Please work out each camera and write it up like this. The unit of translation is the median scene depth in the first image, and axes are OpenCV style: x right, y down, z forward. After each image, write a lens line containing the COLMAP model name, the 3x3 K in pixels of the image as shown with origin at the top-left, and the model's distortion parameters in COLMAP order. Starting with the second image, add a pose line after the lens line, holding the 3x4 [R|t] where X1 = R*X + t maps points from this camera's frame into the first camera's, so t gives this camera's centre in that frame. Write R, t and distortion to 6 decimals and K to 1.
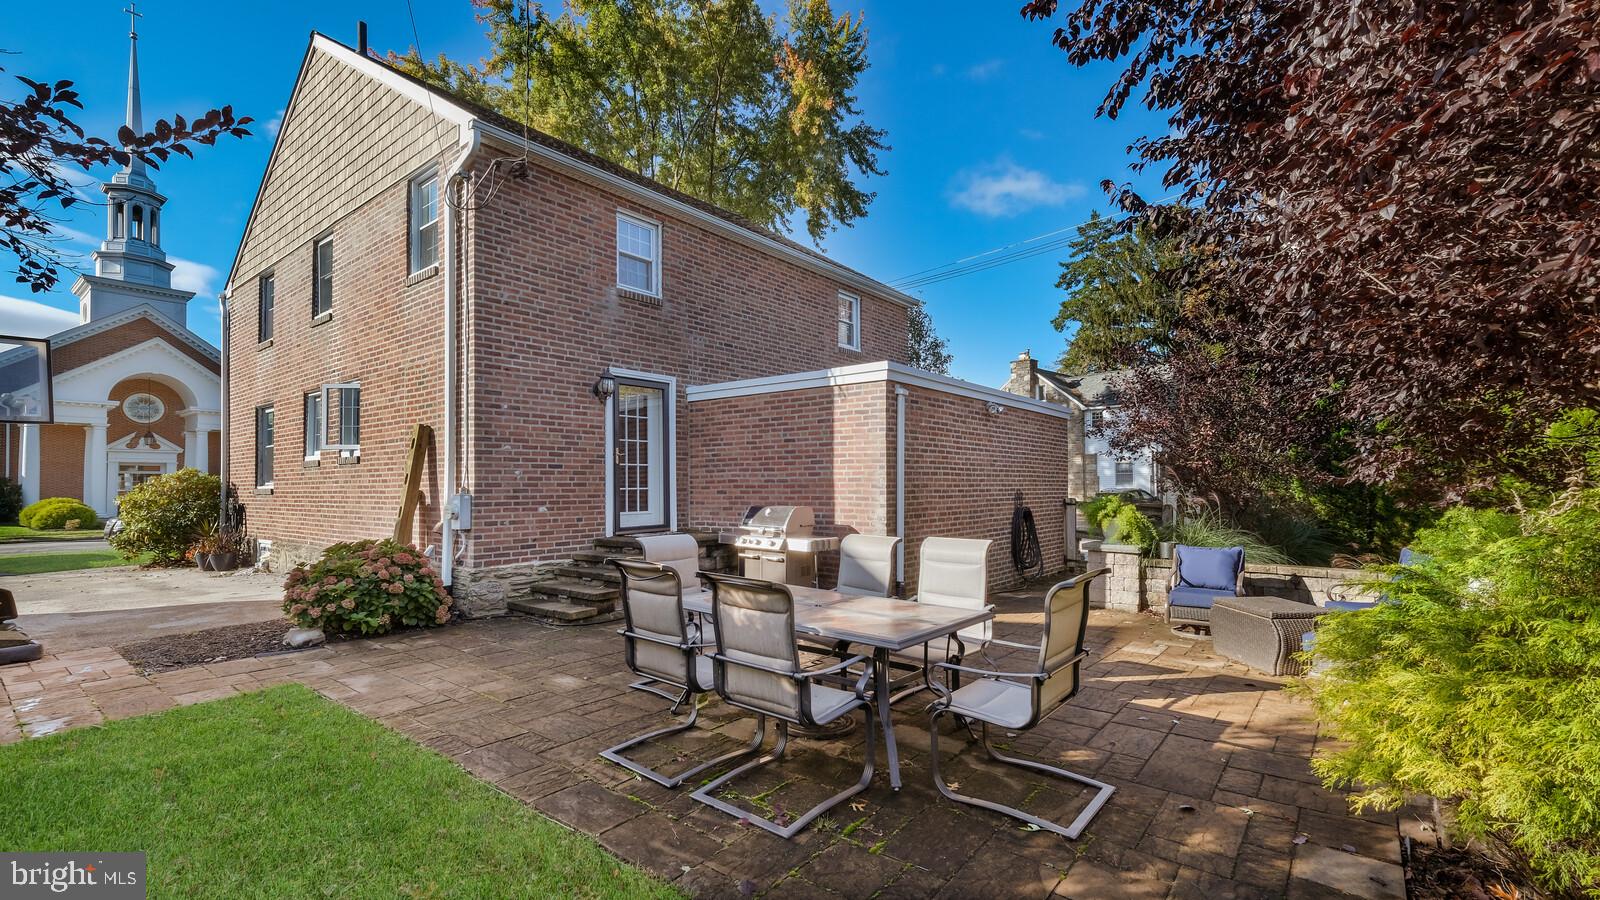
lens RADIAL K [[686.7, 0, 798.0], [0, 686.7, 481.3], [0, 0, 1]] dist [0.019432, 0.000226]
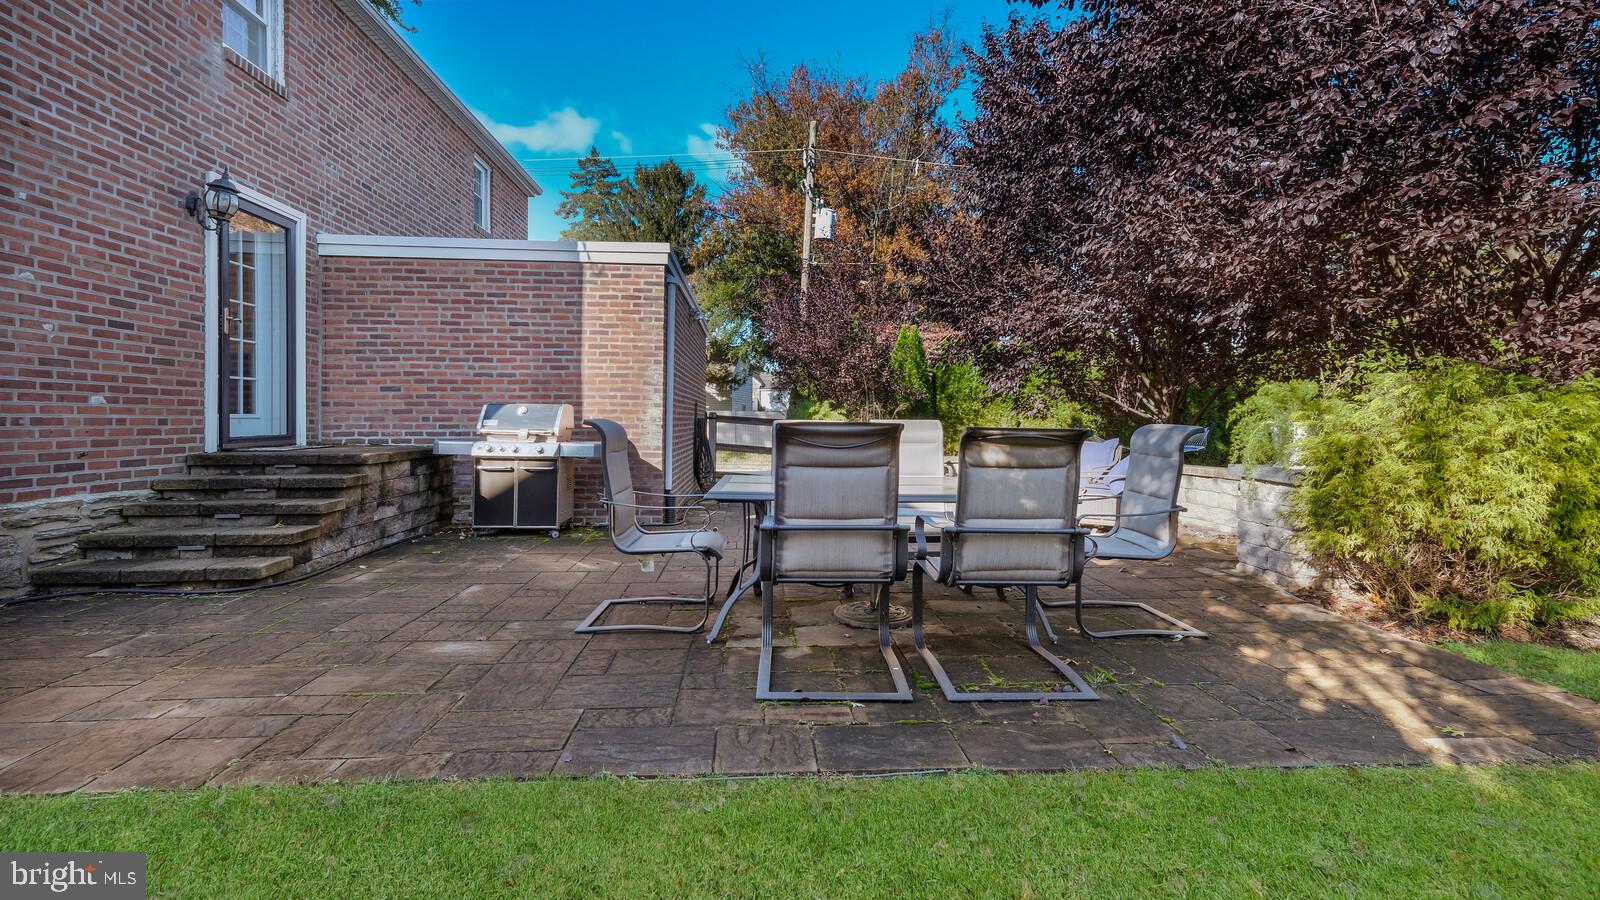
lens RADIAL K [[694.0, 0, 788.9], [0, 694.0, 429.0], [0, 0, 1]] dist [0.016721, 0.000417]
pose [[0.736560, -0.000409, 0.676372, -0.345730], [-0.012175, 0.999830, 0.013863, 0.049398], [-0.676262, -0.018446, 0.736430, 0.209695]]
